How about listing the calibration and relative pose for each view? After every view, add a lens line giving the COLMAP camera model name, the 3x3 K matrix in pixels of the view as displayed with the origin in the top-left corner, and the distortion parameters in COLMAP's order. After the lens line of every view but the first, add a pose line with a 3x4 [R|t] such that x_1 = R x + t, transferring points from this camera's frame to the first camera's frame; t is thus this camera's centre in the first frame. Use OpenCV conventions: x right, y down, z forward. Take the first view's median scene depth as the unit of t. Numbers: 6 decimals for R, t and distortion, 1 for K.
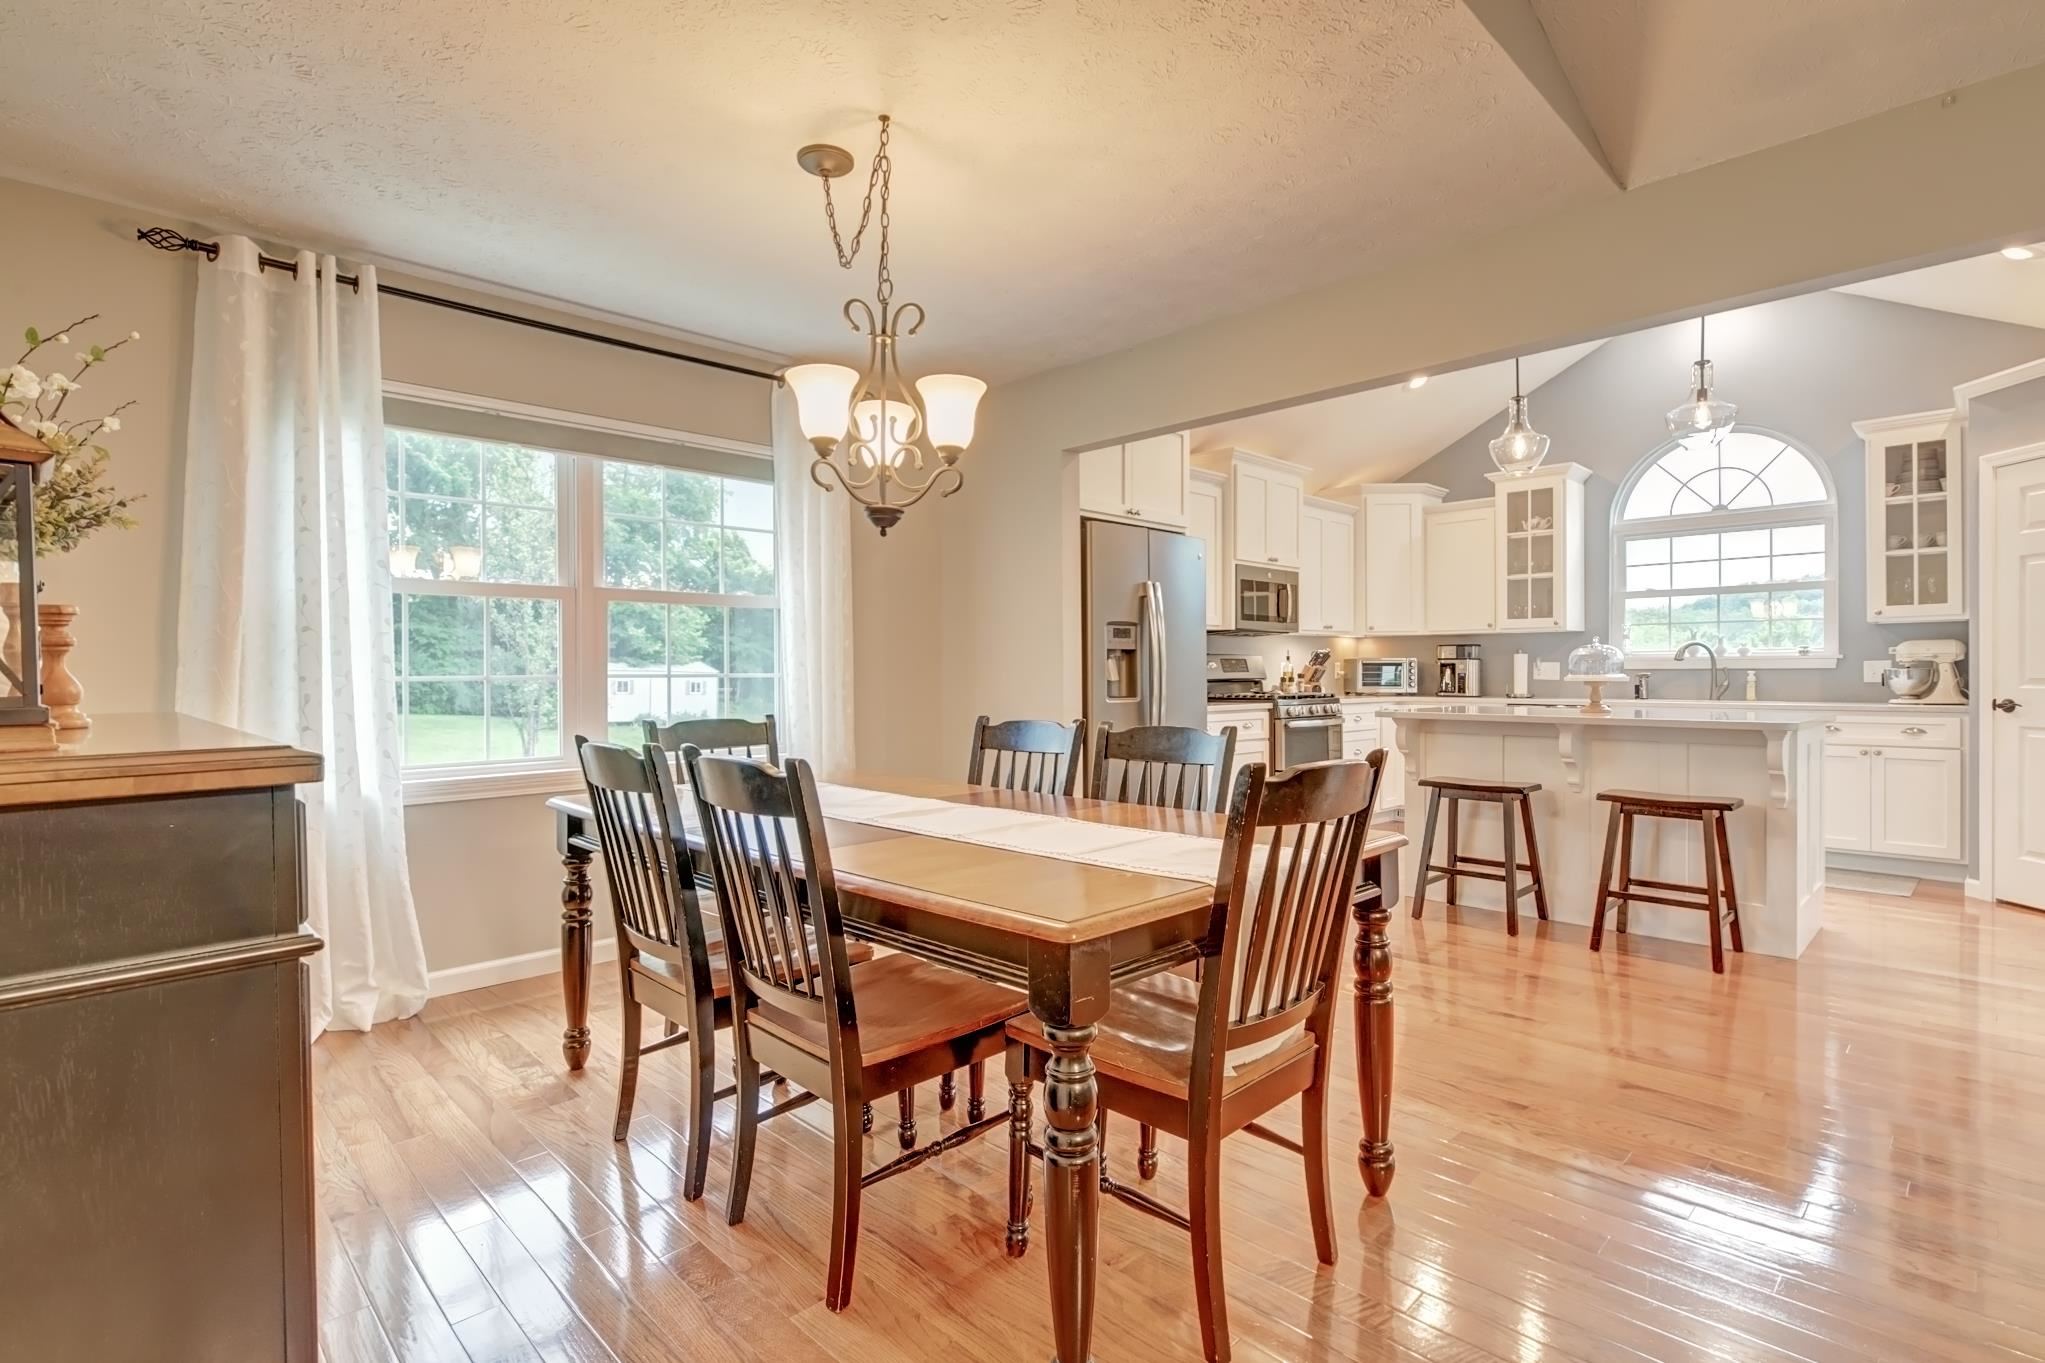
lens RADIAL K [[990.6, 0, 1022.4], [0, 990.6, 691.1], [0, 0, 1]] dist [-0.007815, -0.001923]
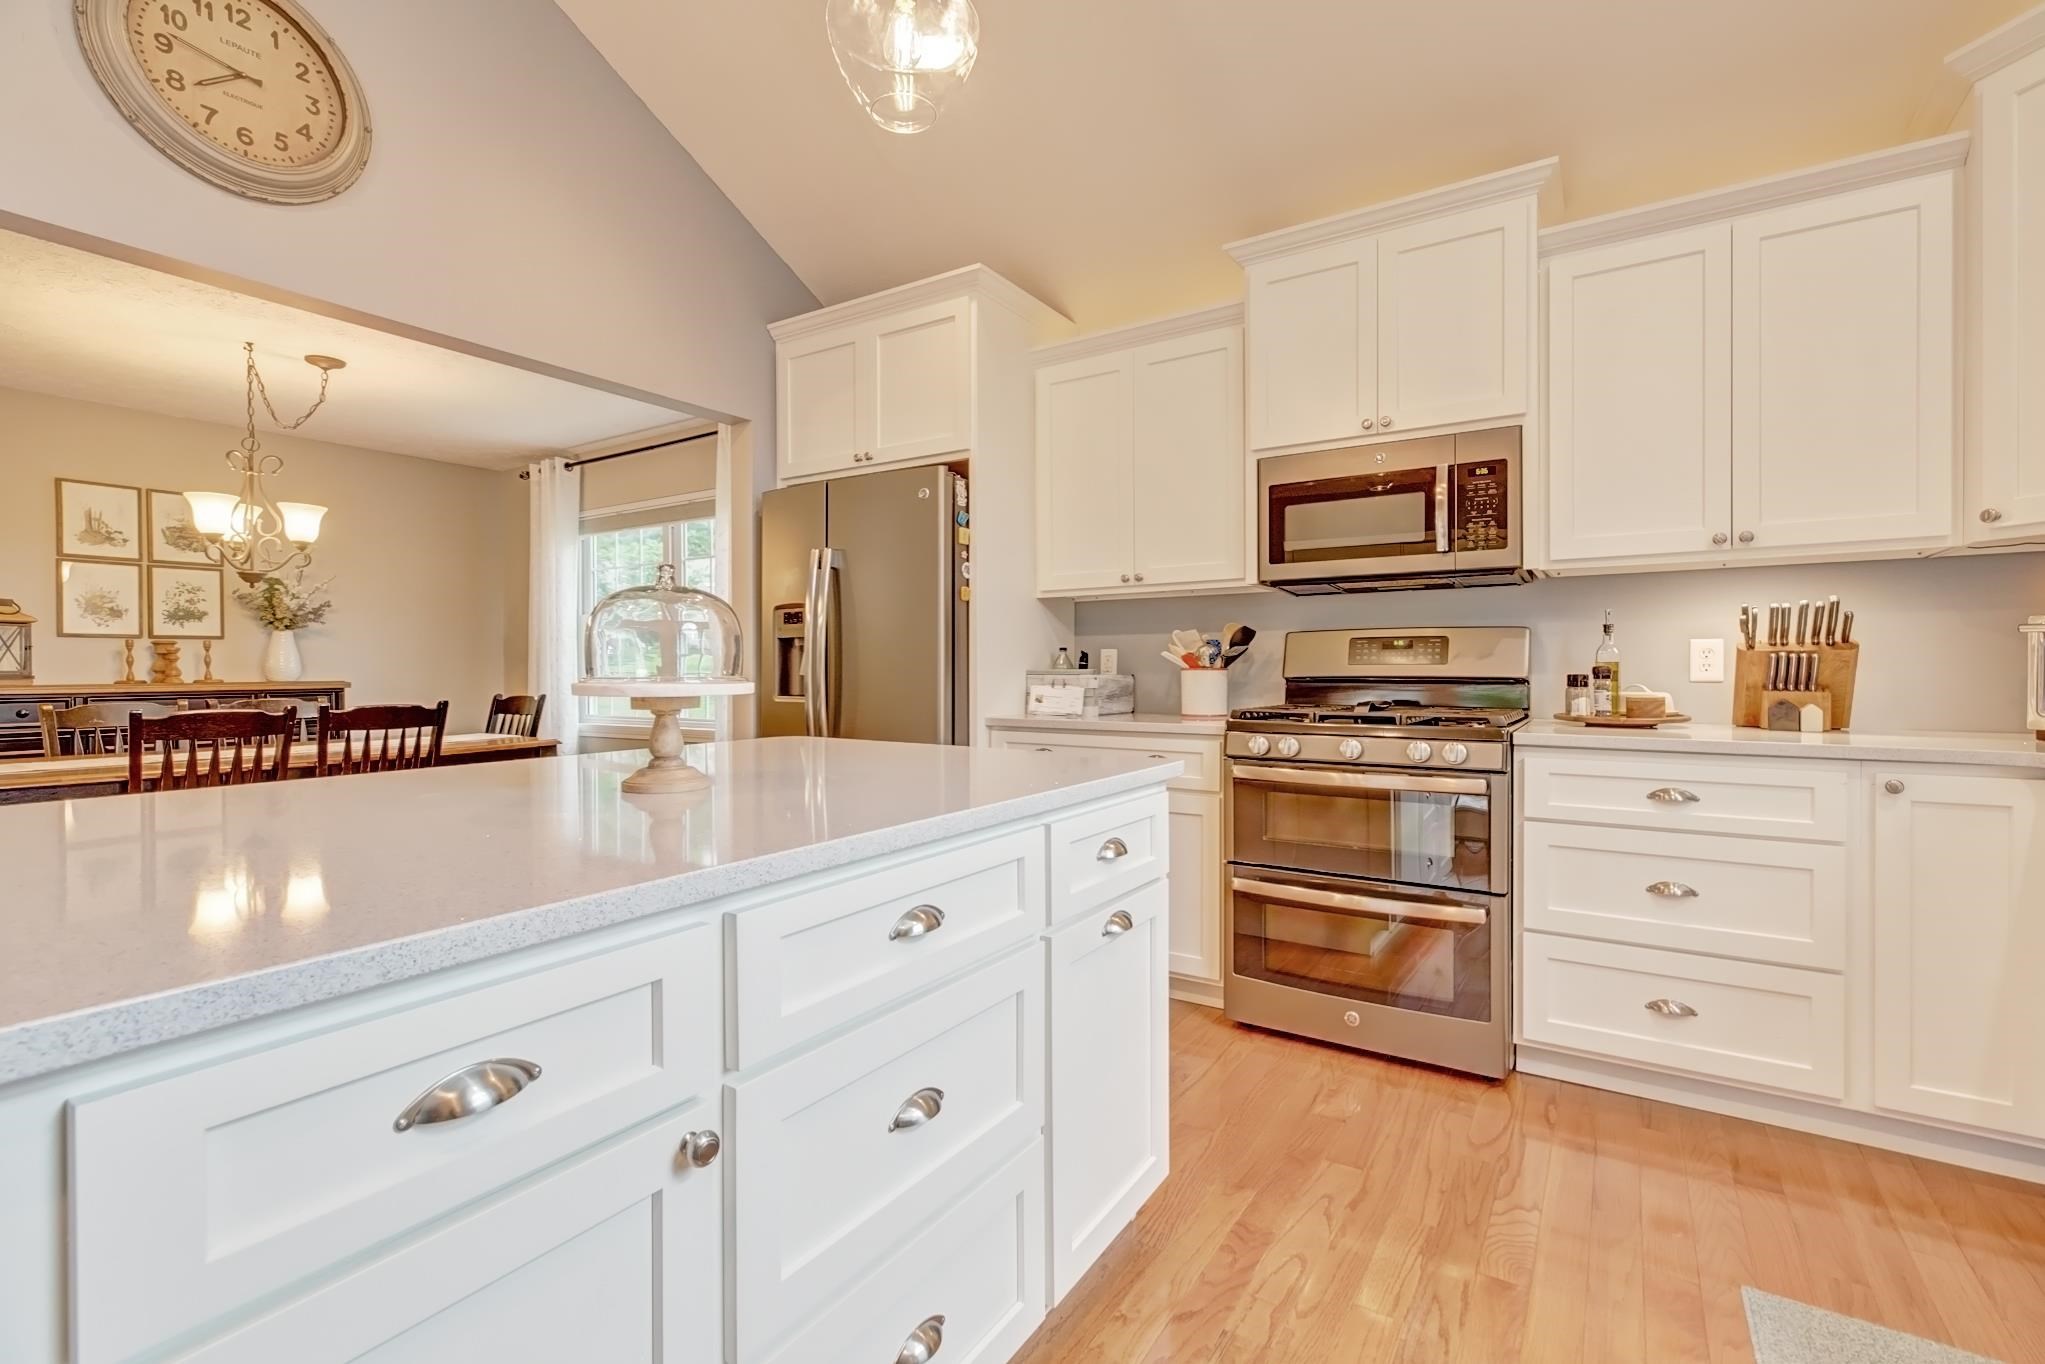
lens RADIAL K [[913.2, 0, 1023.1], [0, 913.2, 671.1], [0, 0, 1]] dist [0.005219, -0.000879]
pose [[0.210684, 0.010682, -0.977496, 0.730908], [-0.014632, 0.999863, 0.007773, -0.018927], [0.977445, 0.012665, 0.210812, 0.848109]]
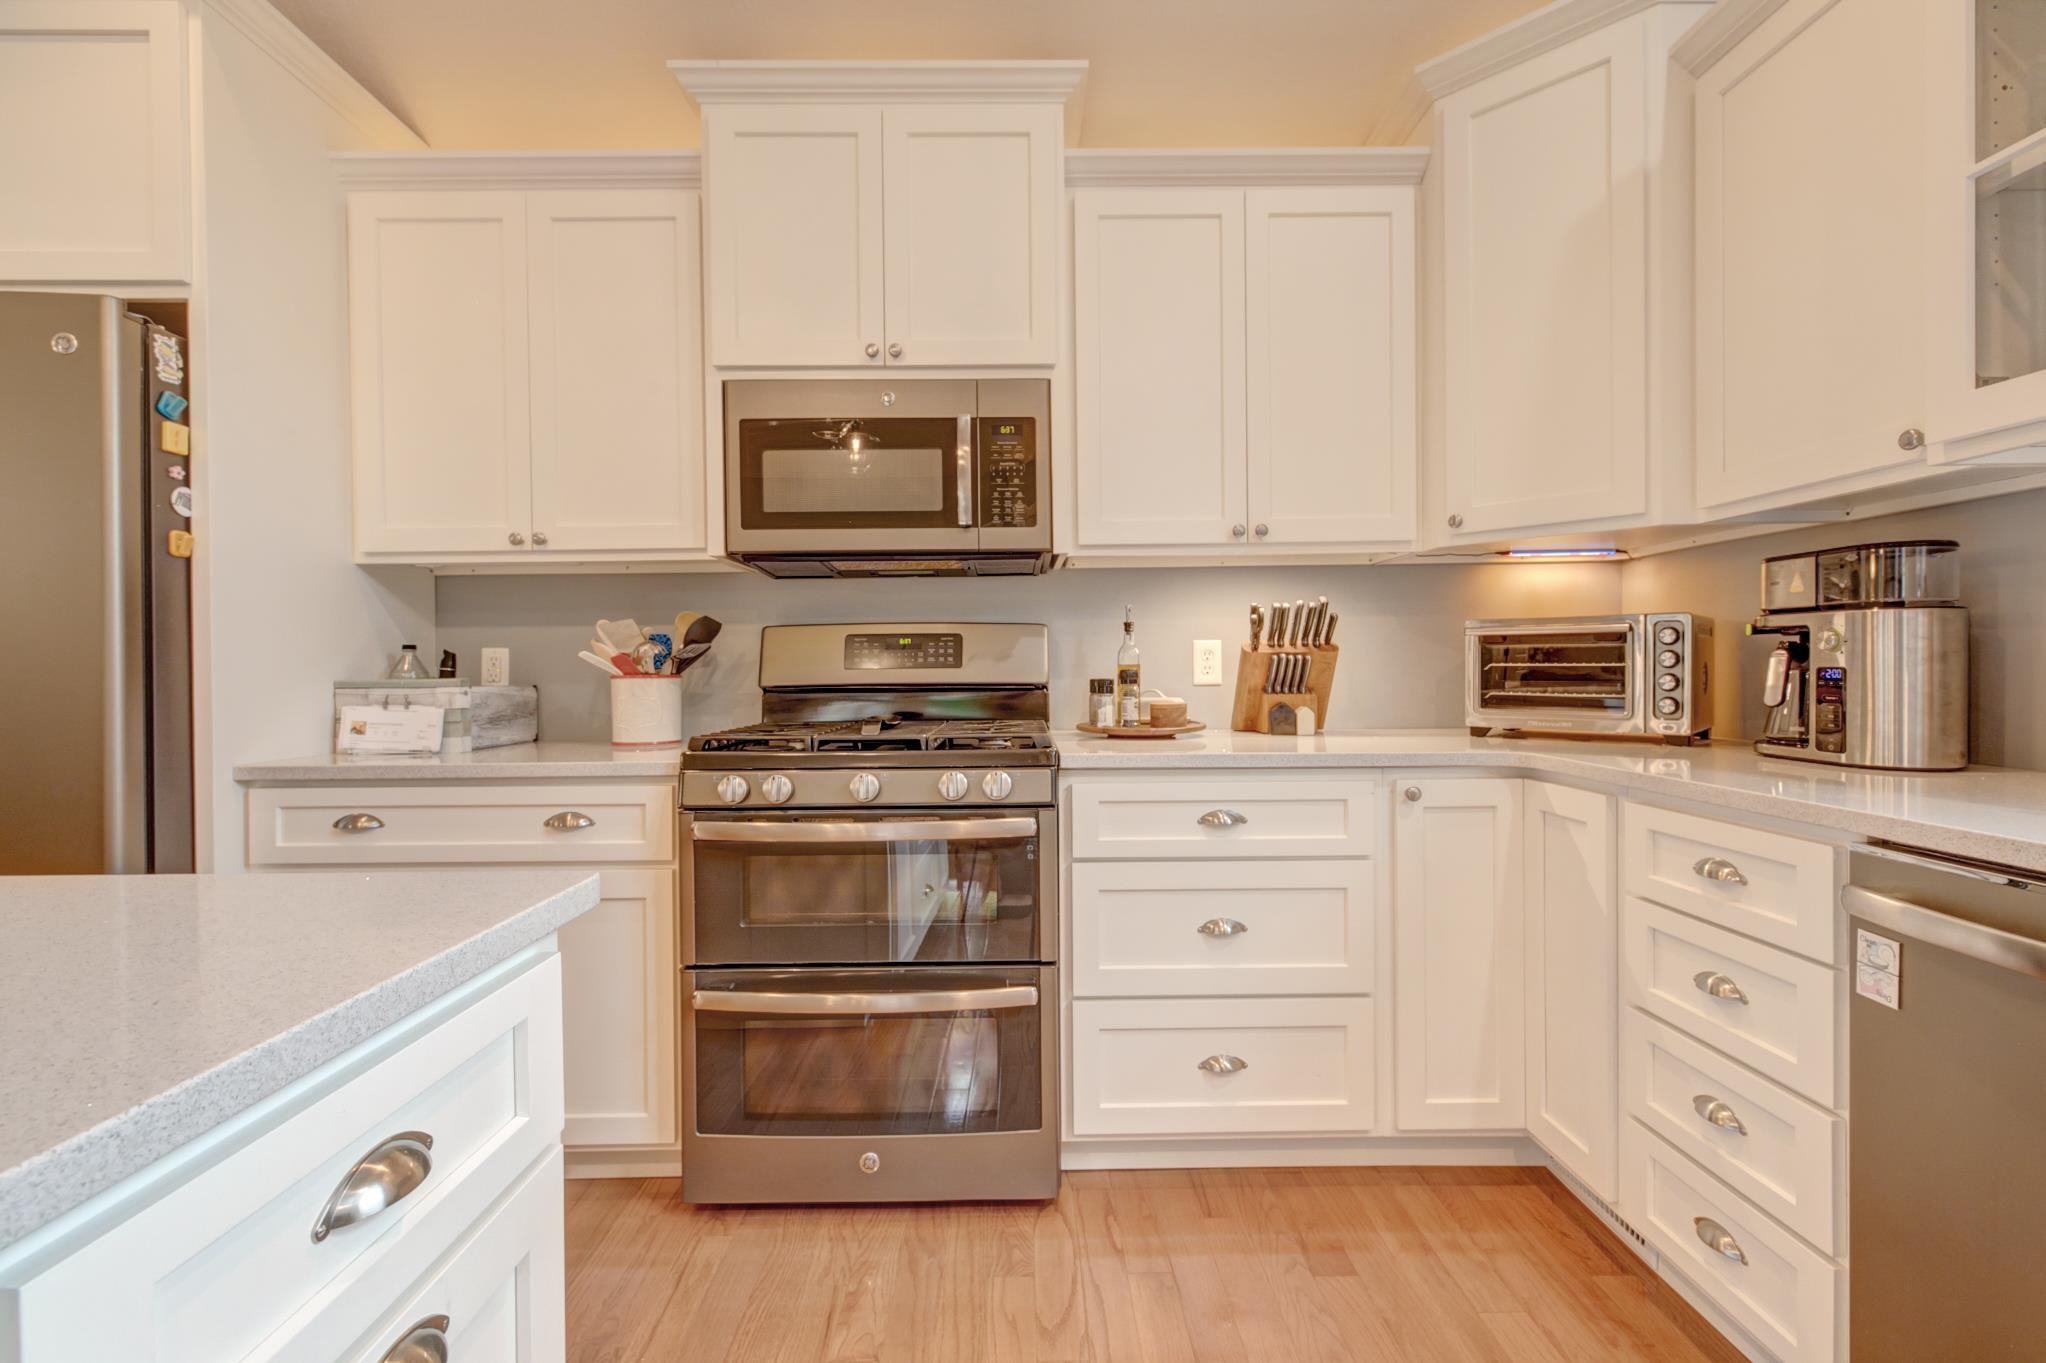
lens RADIAL K [[913.6, 0, 1031.2], [0, 913.6, 672.6], [0, 0, 1]] dist [0.005219, -0.000879]
pose [[0.721294, 0.004337, -0.692615, 0.591285], [-0.006937, 0.999975, -0.000963, -0.019939], [0.692594, 0.005499, 0.721306, 0.908887]]
